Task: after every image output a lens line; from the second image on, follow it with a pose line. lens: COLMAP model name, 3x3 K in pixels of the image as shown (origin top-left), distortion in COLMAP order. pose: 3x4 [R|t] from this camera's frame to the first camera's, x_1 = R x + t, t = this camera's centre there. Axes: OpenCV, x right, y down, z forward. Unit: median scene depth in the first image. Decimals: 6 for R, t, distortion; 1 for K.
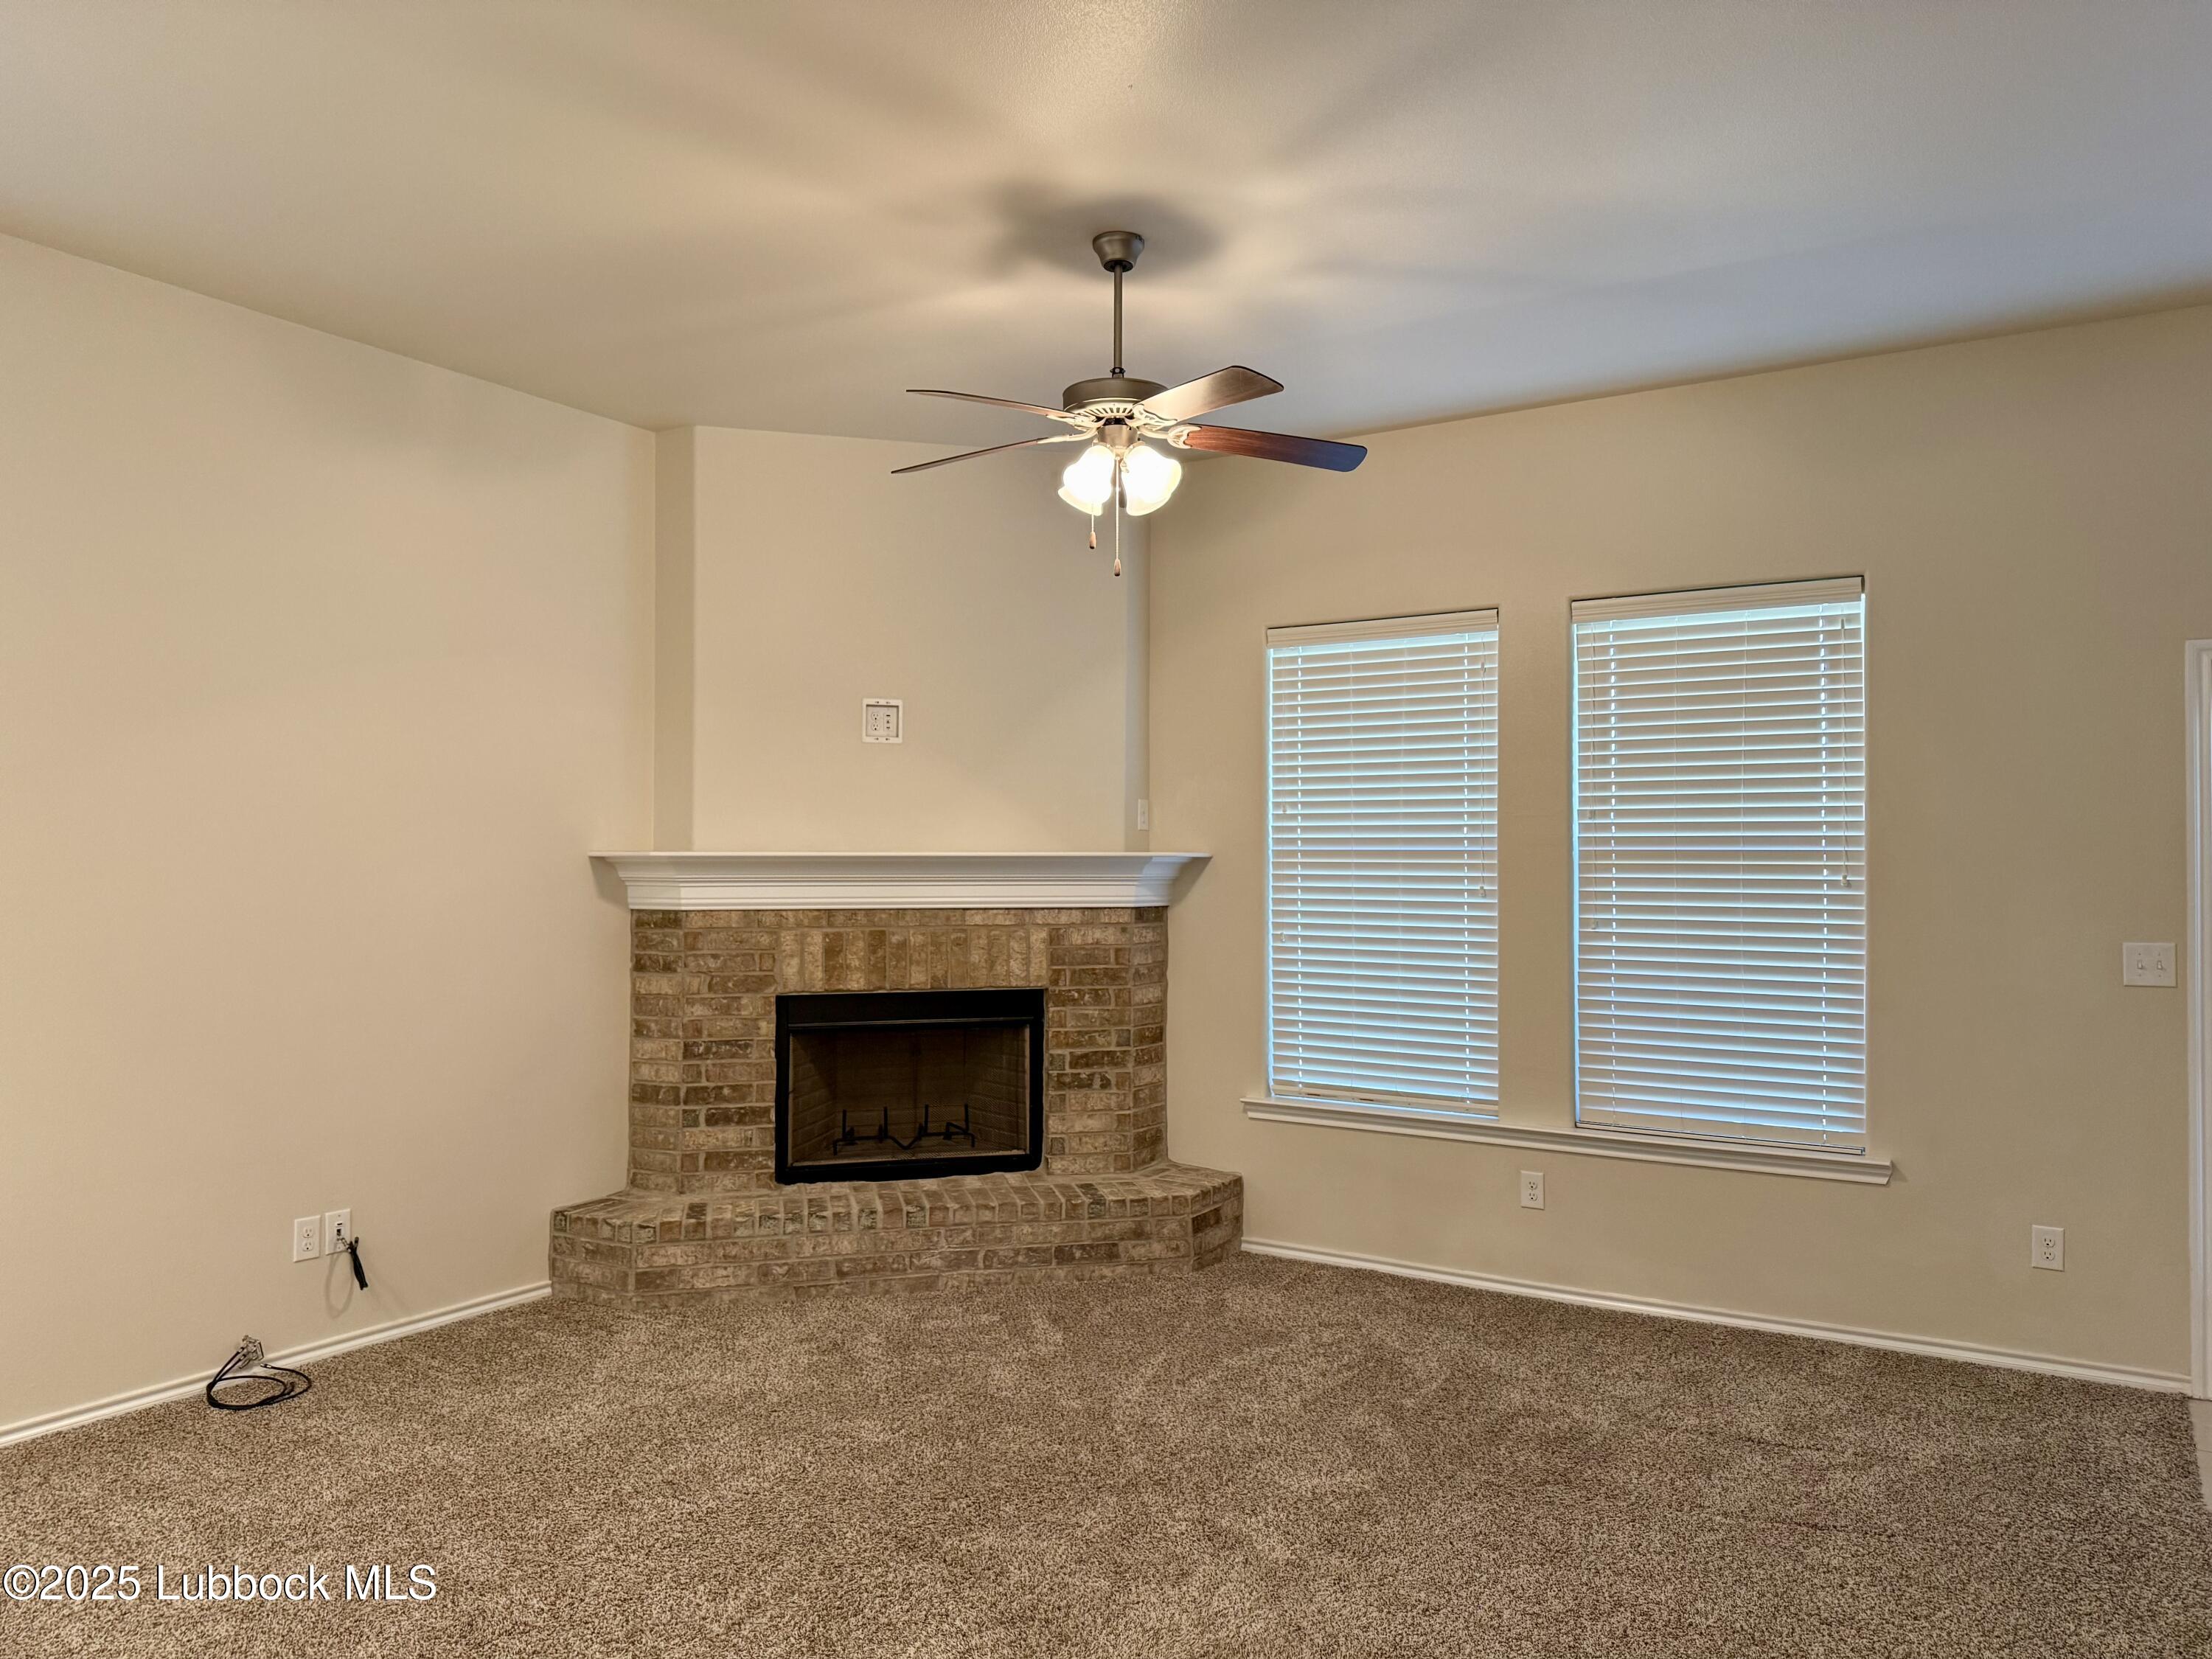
lens RADIAL K [[1540.0, 0, 1098.0], [0, 1540.0, 816.7], [0, 0, 1]] dist [0.069644, -0.079239]
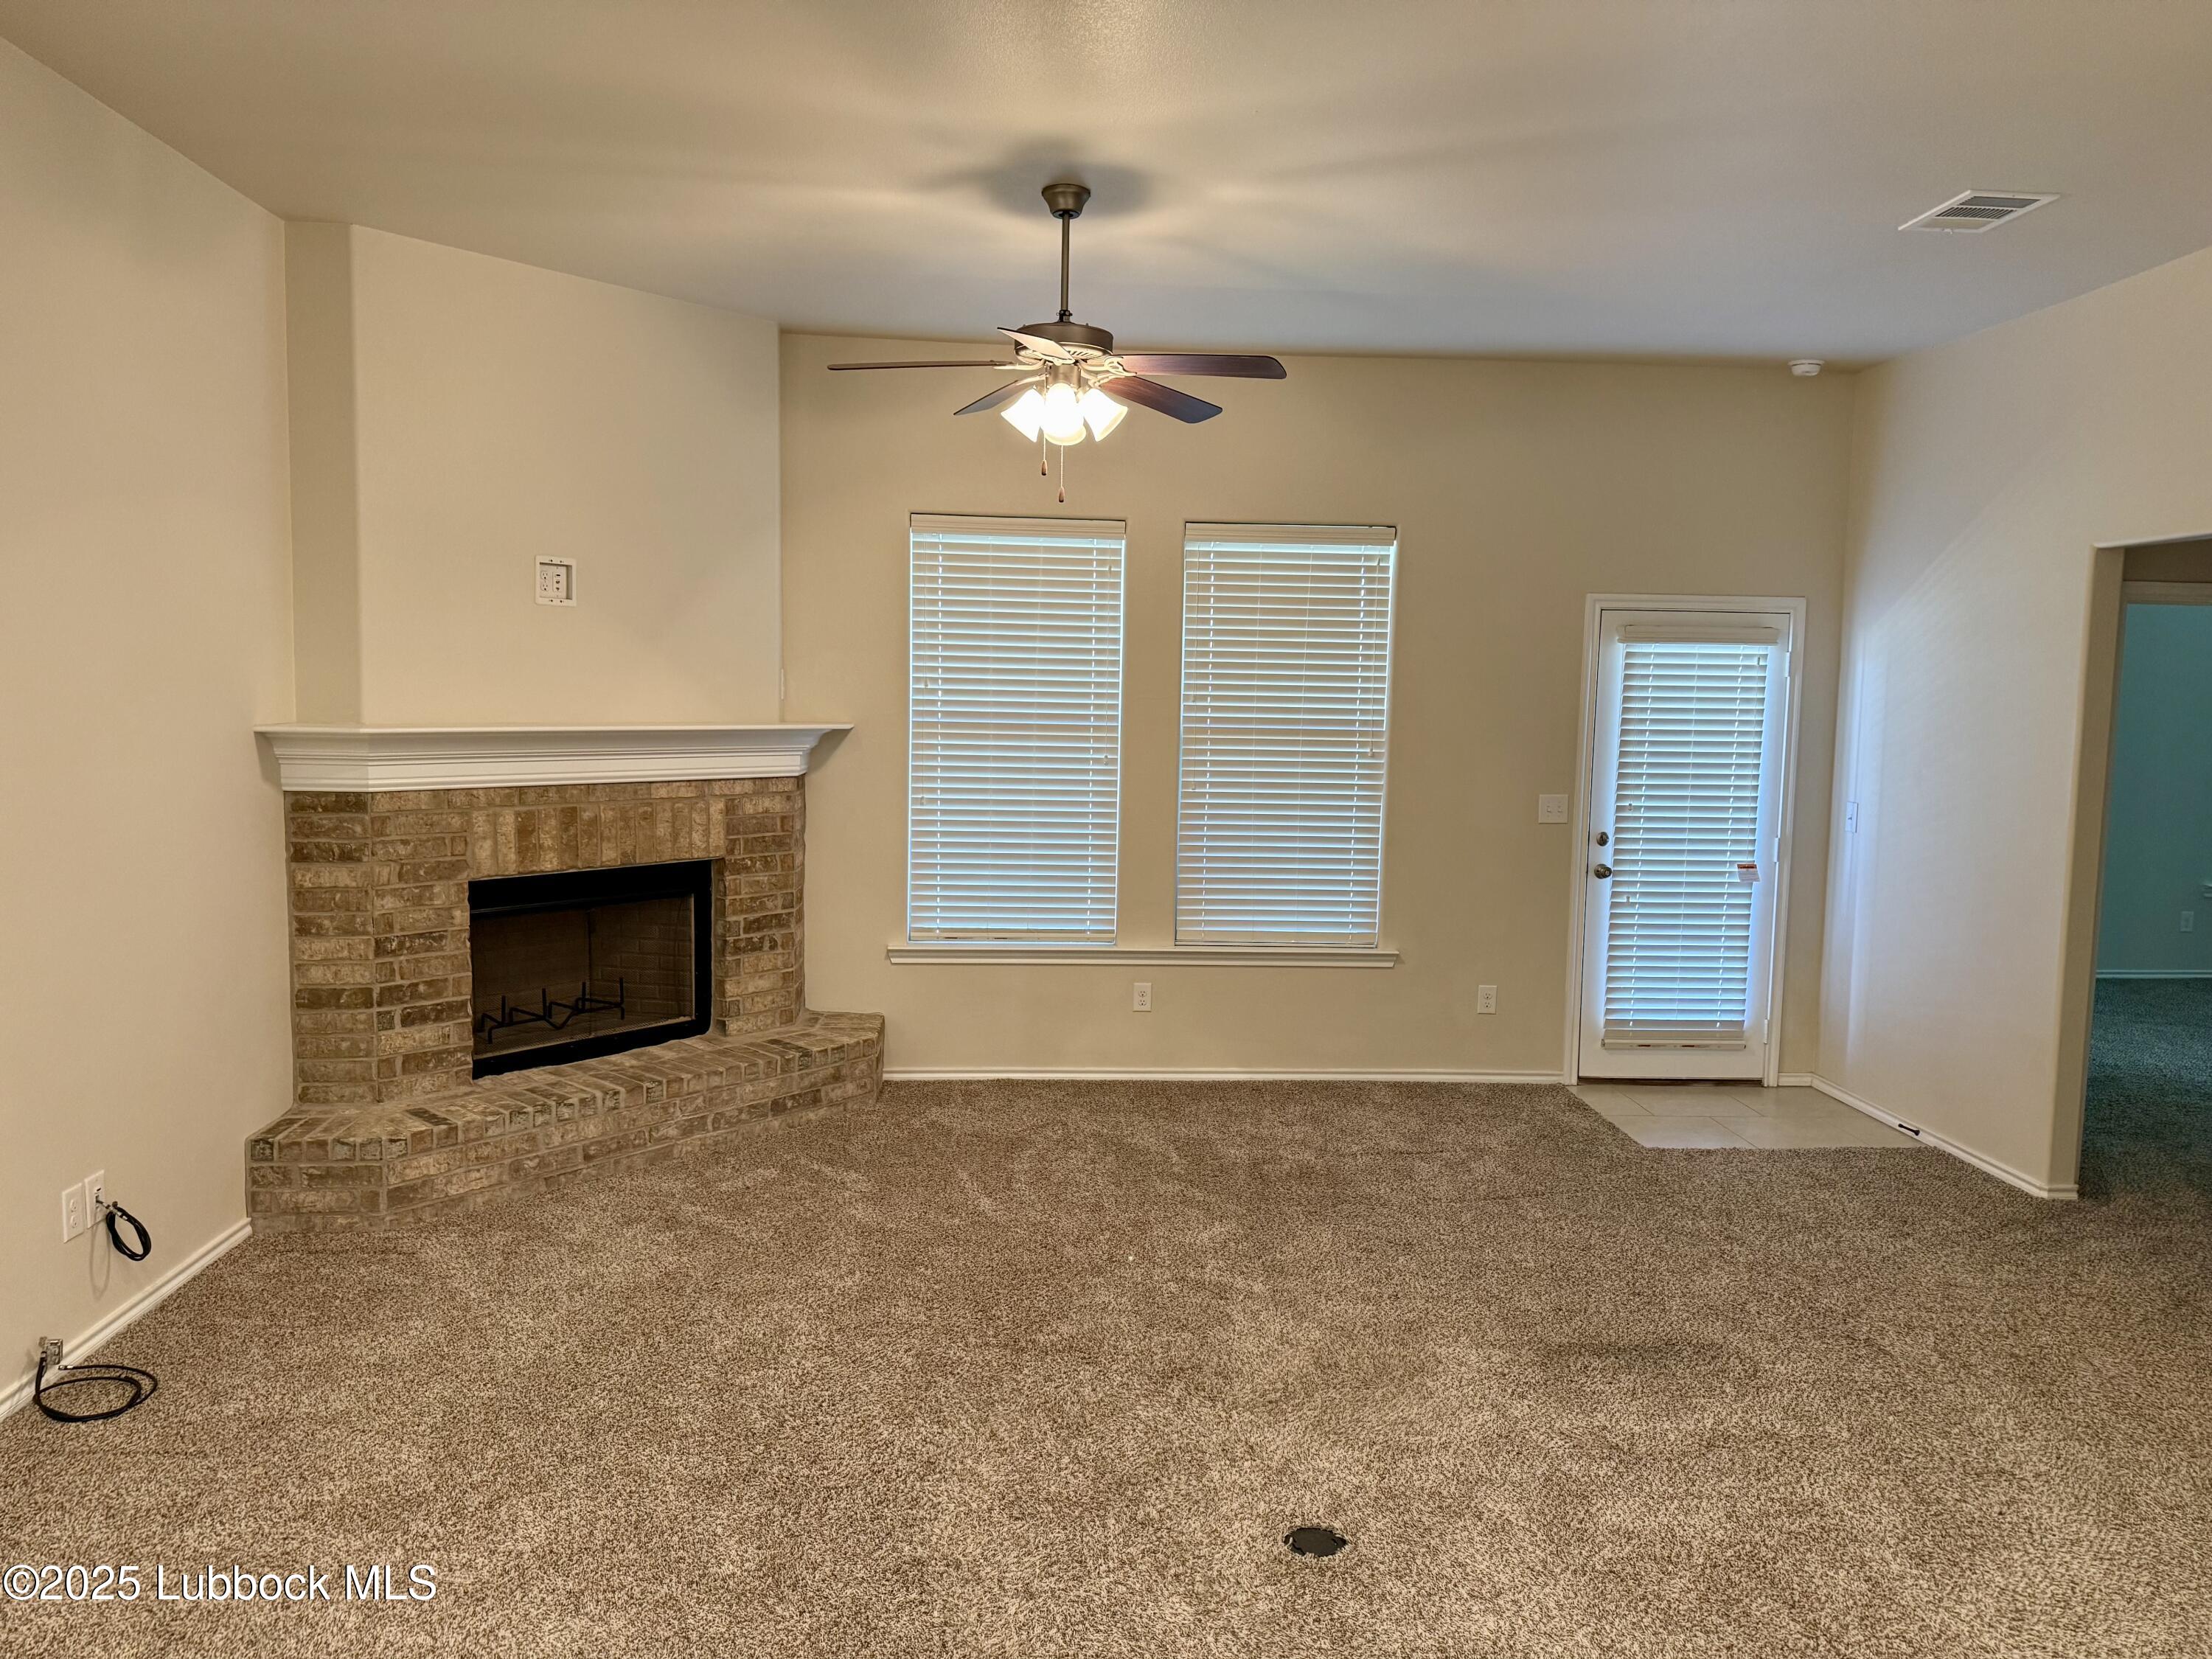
lens RADIAL K [[1540.0, 0, 1089.9], [0, 1540.0, 820.6], [0, 0, 1]] dist [0.069644, -0.079239]
pose [[0.810040, -0.036975, 0.585207, -0.475261], [-0.035665, 0.993055, 0.112111, -0.039463], [-0.585289, -0.111686, 0.803096, 0.044134]]
